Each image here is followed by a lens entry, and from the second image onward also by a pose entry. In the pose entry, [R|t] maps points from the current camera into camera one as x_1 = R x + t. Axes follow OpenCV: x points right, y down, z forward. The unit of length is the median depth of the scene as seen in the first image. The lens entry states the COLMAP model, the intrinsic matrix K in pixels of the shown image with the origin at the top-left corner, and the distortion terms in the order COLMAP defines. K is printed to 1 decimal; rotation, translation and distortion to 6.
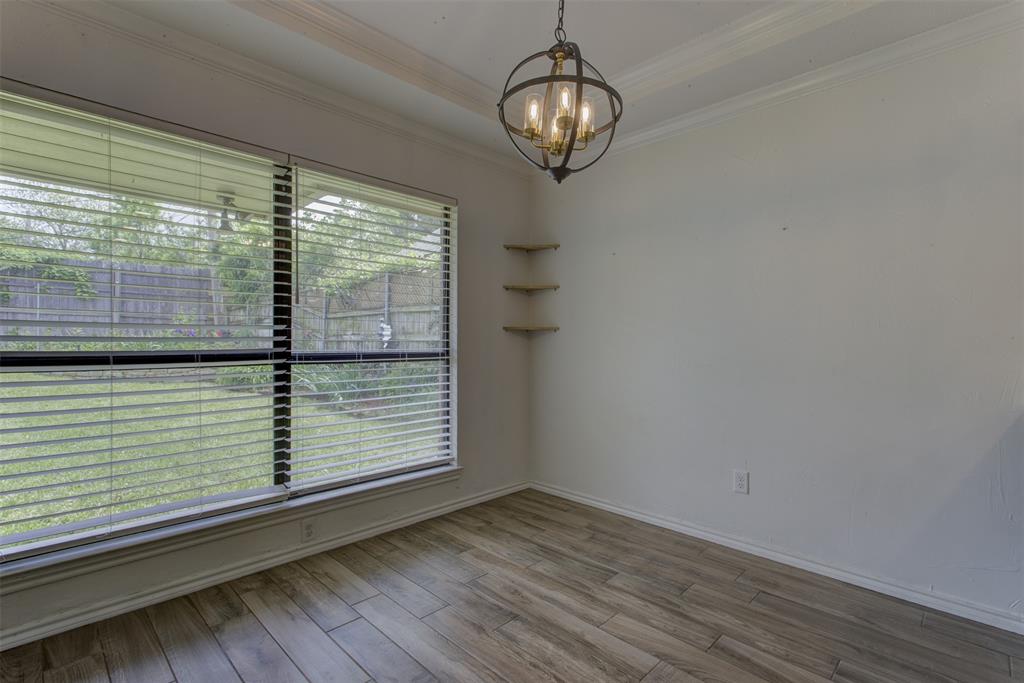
lens RADIAL K [[480.6, 0, 515.2], [0, 480.6, 342.7], [0, 0, 1]] dist [0.000257, 0.001715]
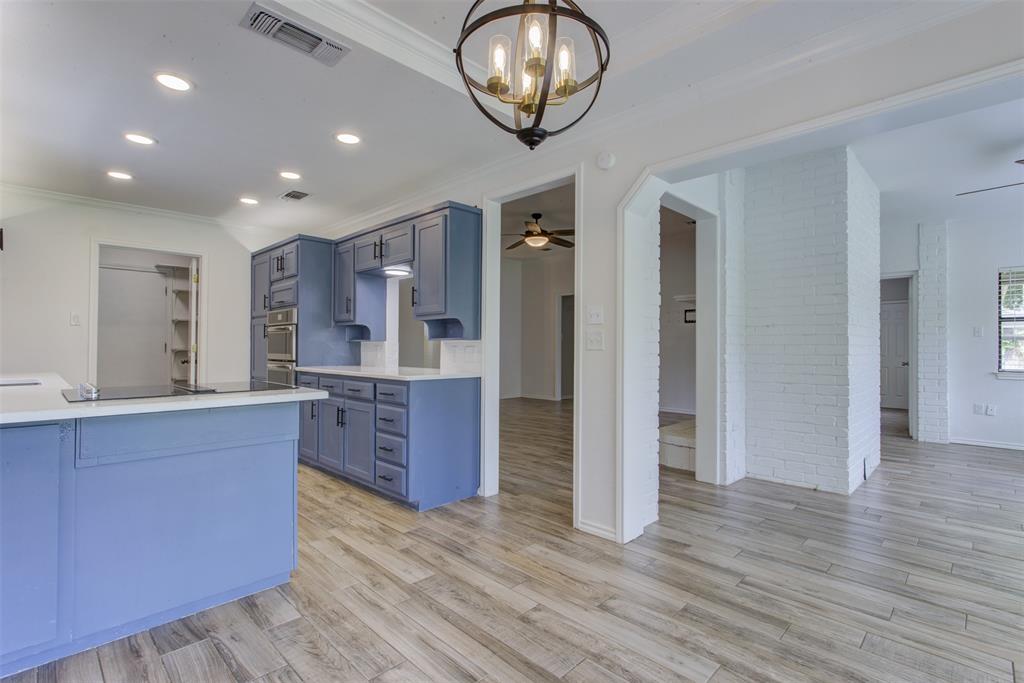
lens RADIAL K [[480.6, 0, 515.2], [0, 480.6, 342.7], [0, 0, 1]] dist [0.000257, 0.001715]
pose [[-0.999890, -0.014784, 0.001438, 0.074346], [-0.014793, 0.999871, -0.006230, -0.000245], [-0.001346, -0.006251, -0.999980, 1.184090]]
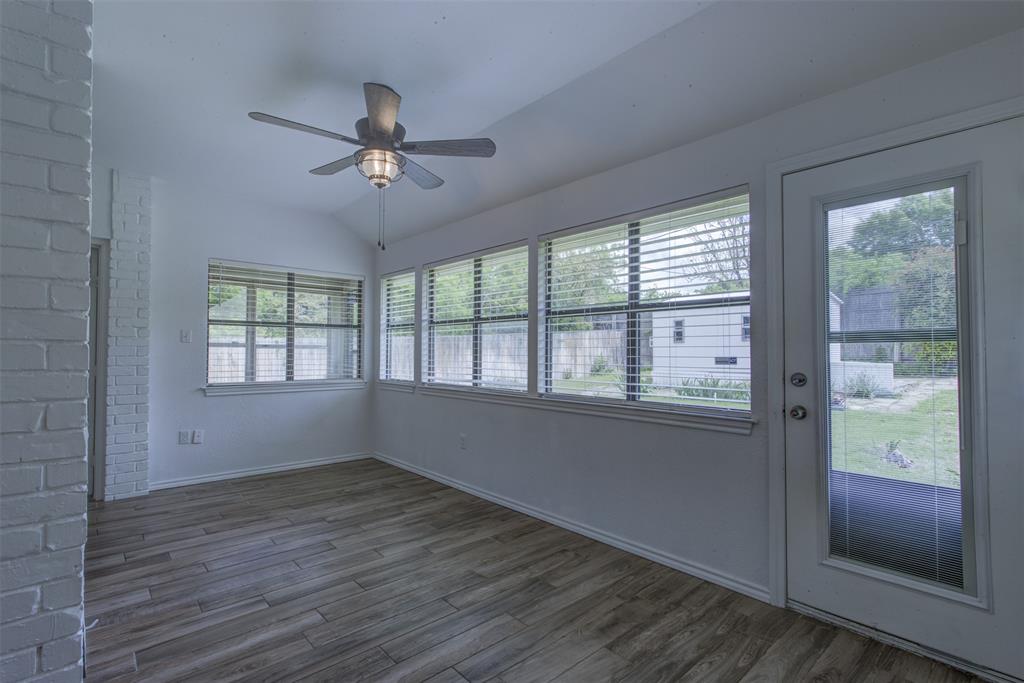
lens RADIAL K [[480.6, 0, 515.2], [0, 480.6, 342.7], [0, 0, 1]] dist [0.000257, 0.001715]
pose [[-0.061579, -0.026968, -0.997738, -0.446565], [-0.007261, 0.999621, -0.026570, -0.037611], [0.998076, 0.005609, -0.061751, 0.208699]]
